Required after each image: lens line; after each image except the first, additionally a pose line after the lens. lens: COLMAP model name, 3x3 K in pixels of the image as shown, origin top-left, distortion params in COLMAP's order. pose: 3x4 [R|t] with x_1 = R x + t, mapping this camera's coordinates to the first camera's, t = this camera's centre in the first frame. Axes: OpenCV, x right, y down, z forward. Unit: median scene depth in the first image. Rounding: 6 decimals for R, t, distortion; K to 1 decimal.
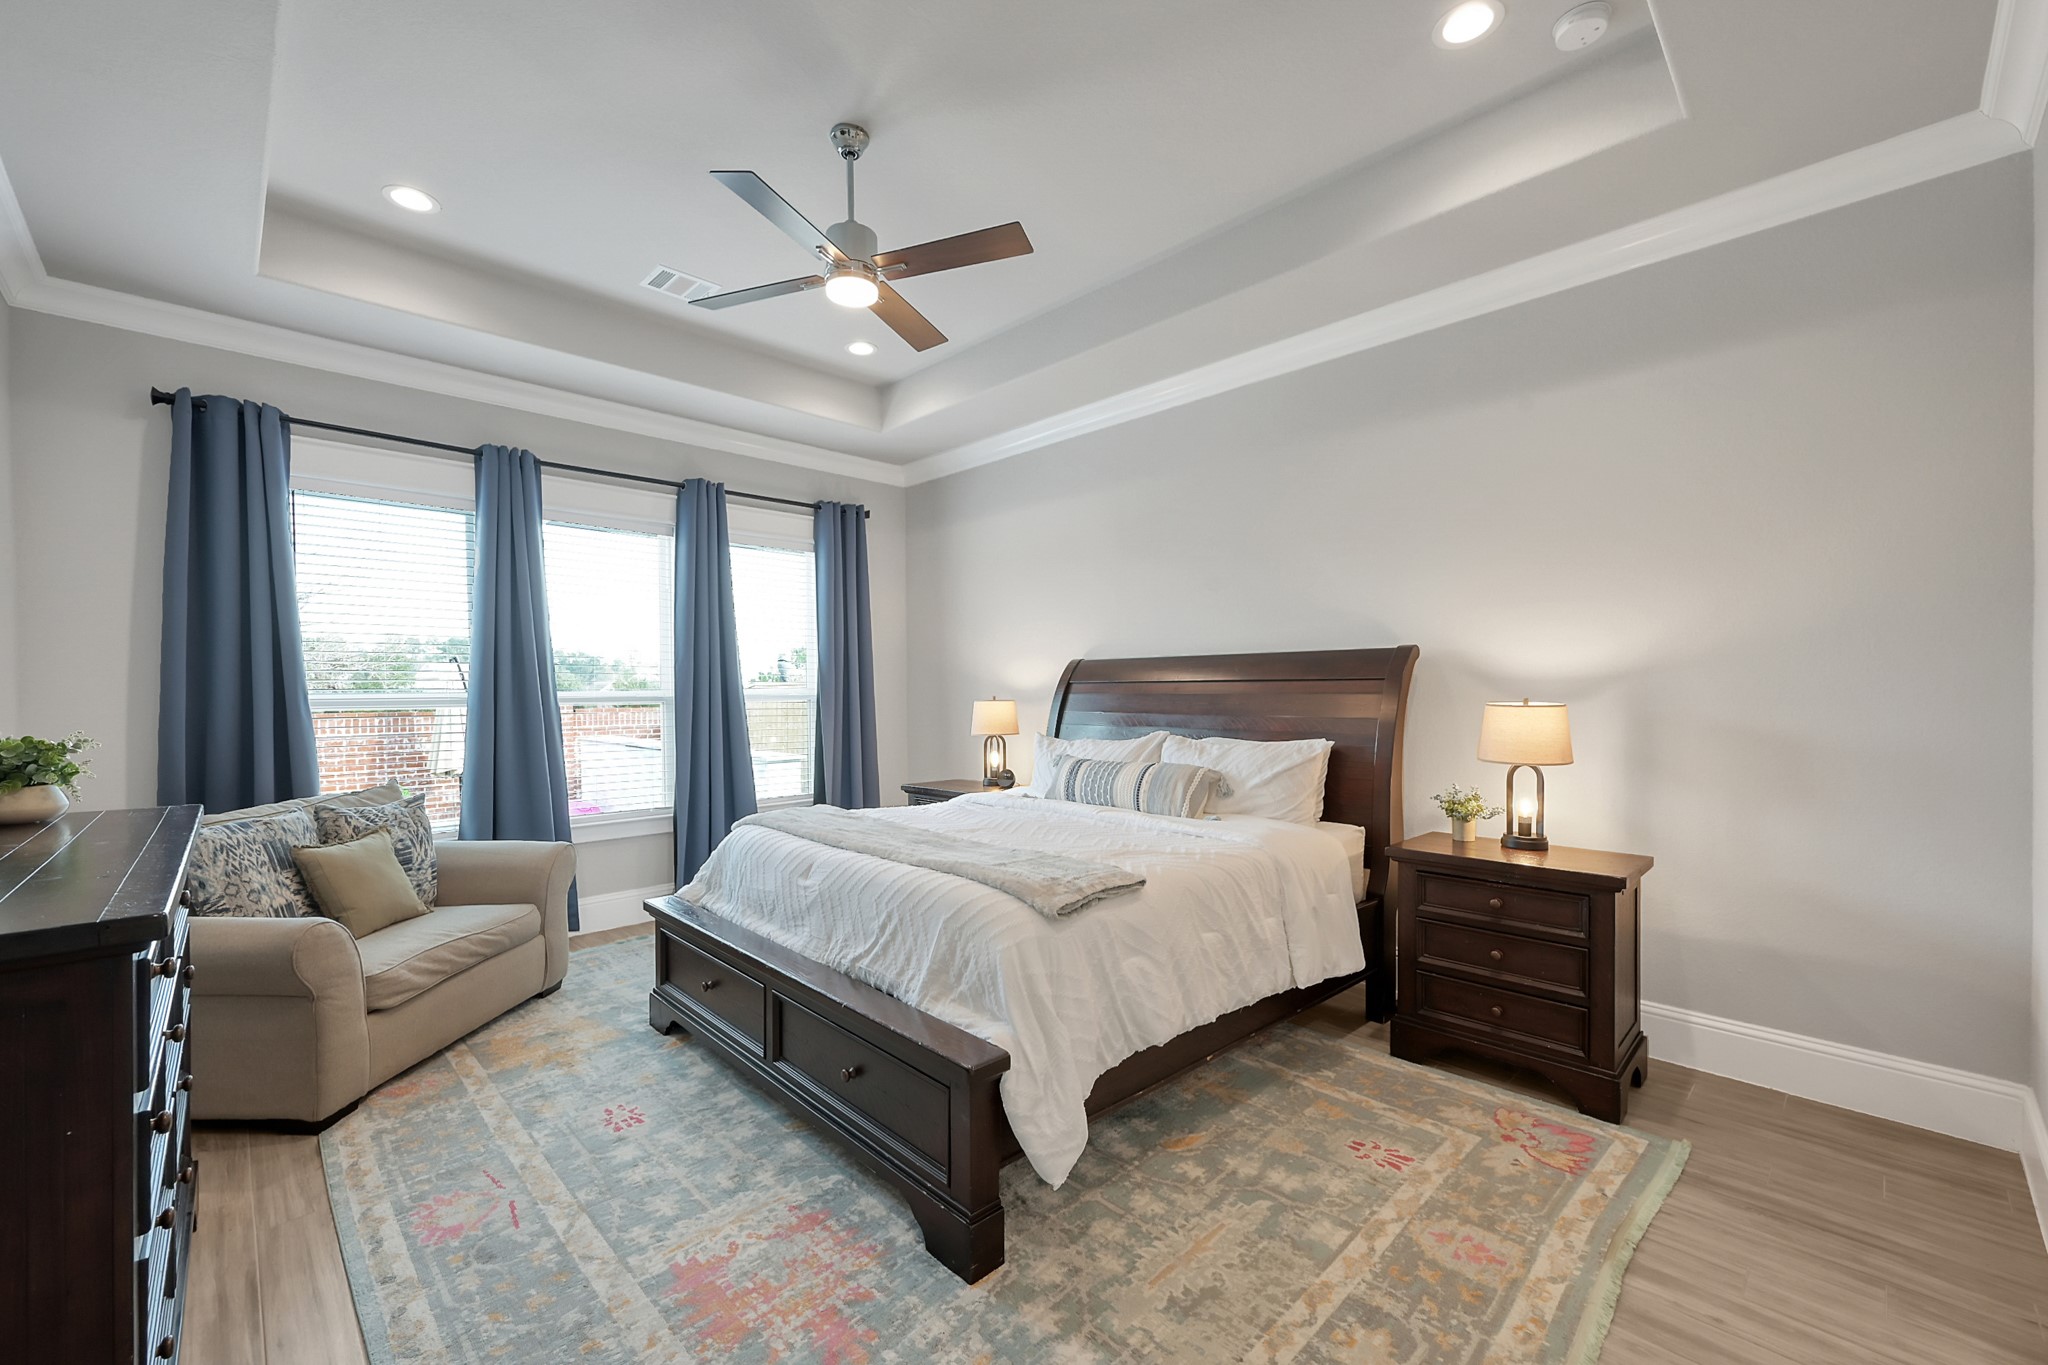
lens RADIAL K [[829.1, 0, 1010.9], [0, 829.1, 682.7], [0, 0, 1]] dist [-0.002803, 0.000186]
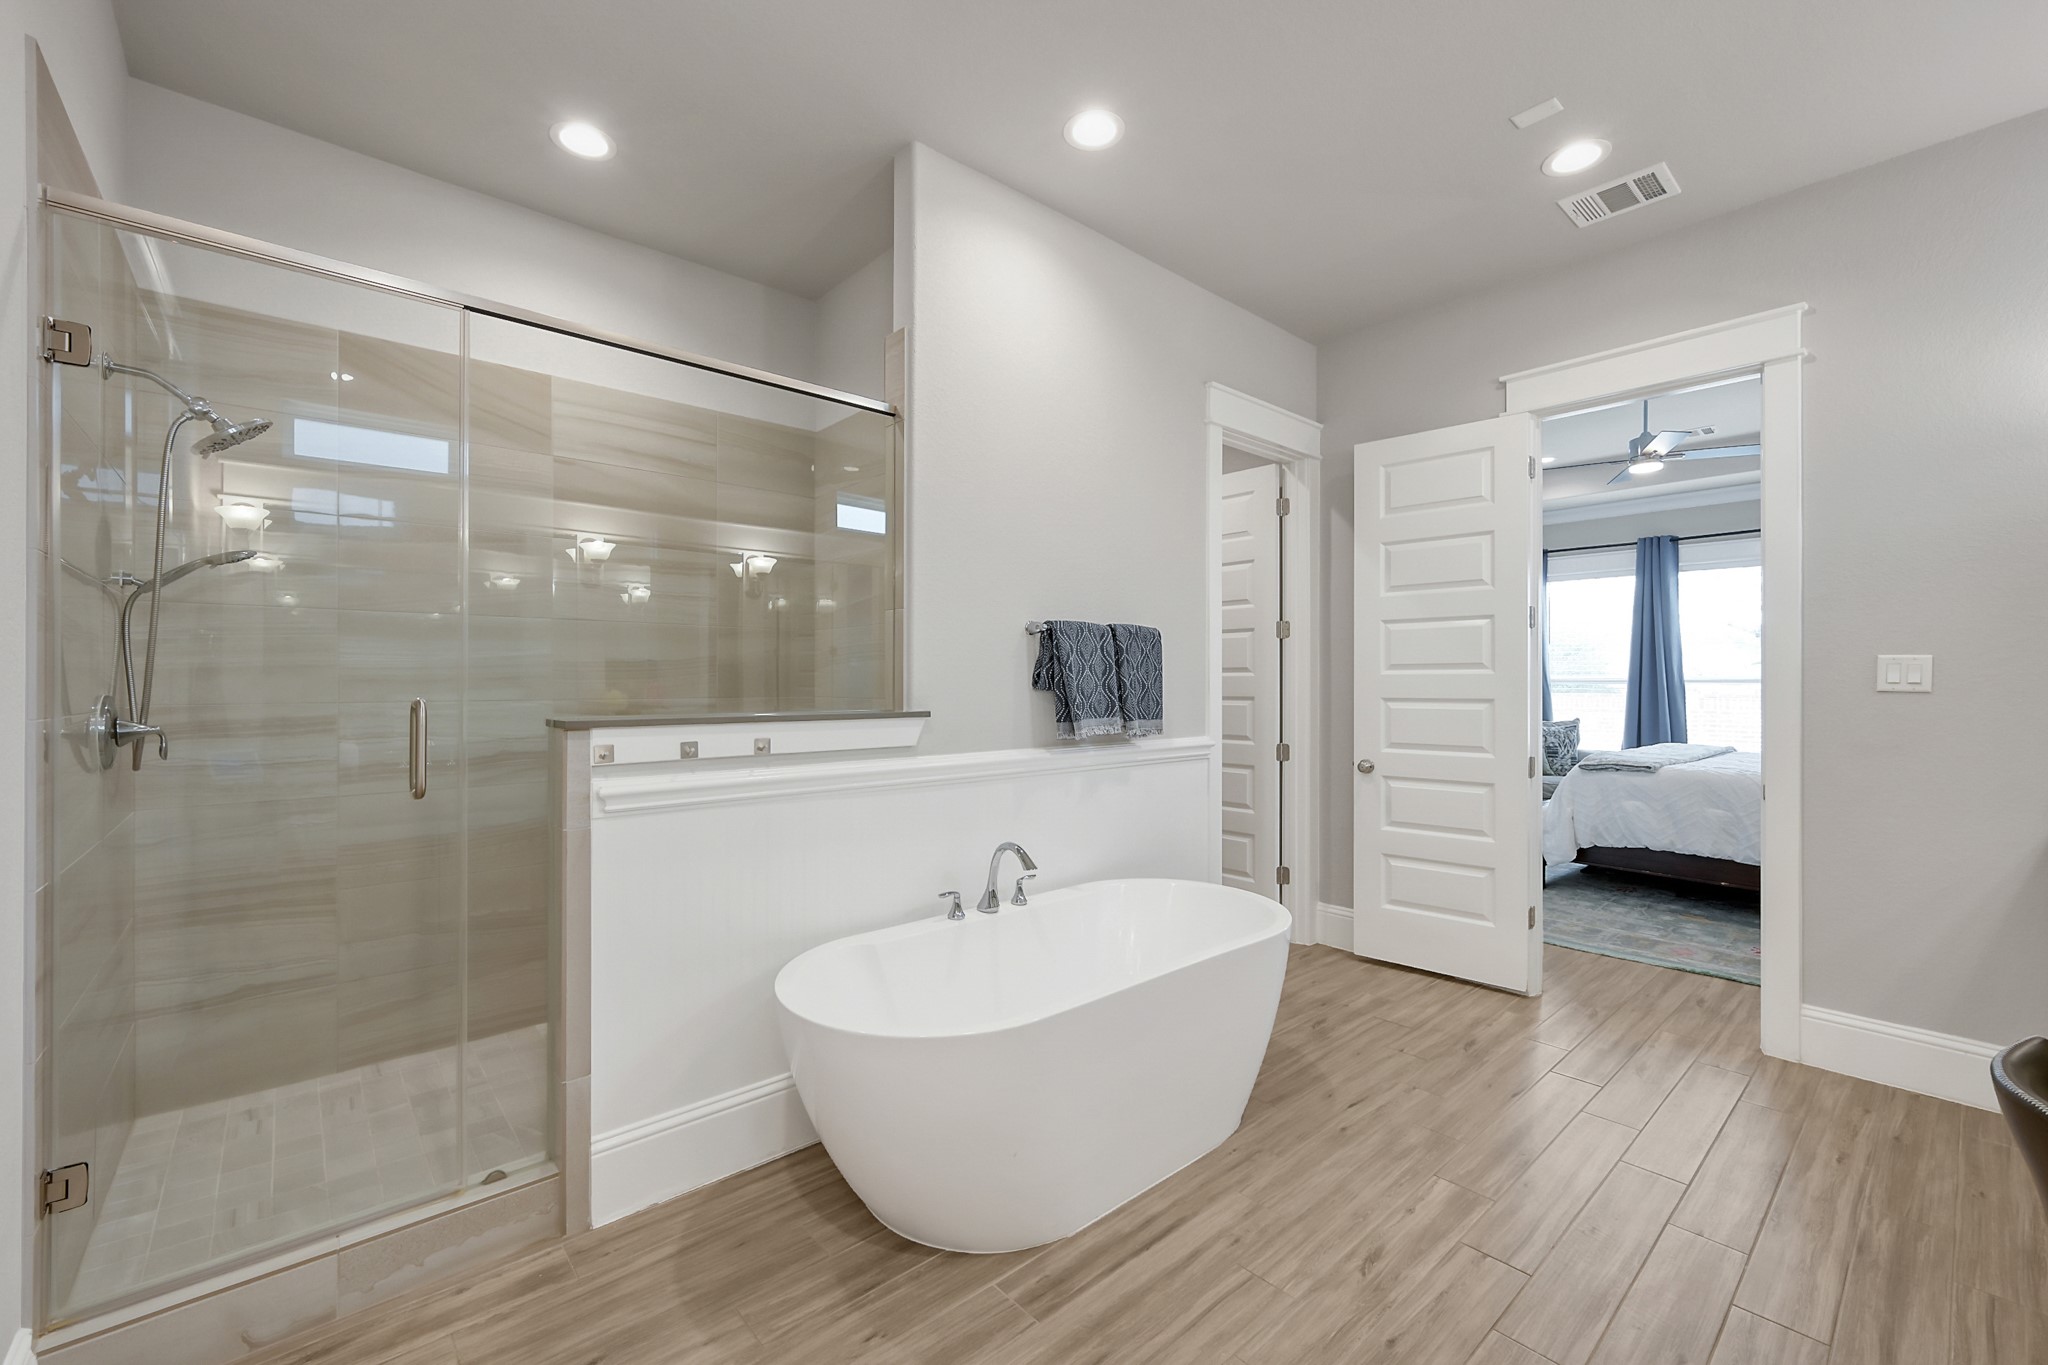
lens RADIAL K [[829.1, 0, 1010.9], [0, 829.1, 682.7], [0, 0, 1]] dist [-0.002803, 0.000186]
pose [[-0.066388, 0.006093, -0.997775, 2.216022], [0.003536, 0.999977, 0.005872, 0.015349], [0.997788, -0.003139, -0.066408, -0.404702]]
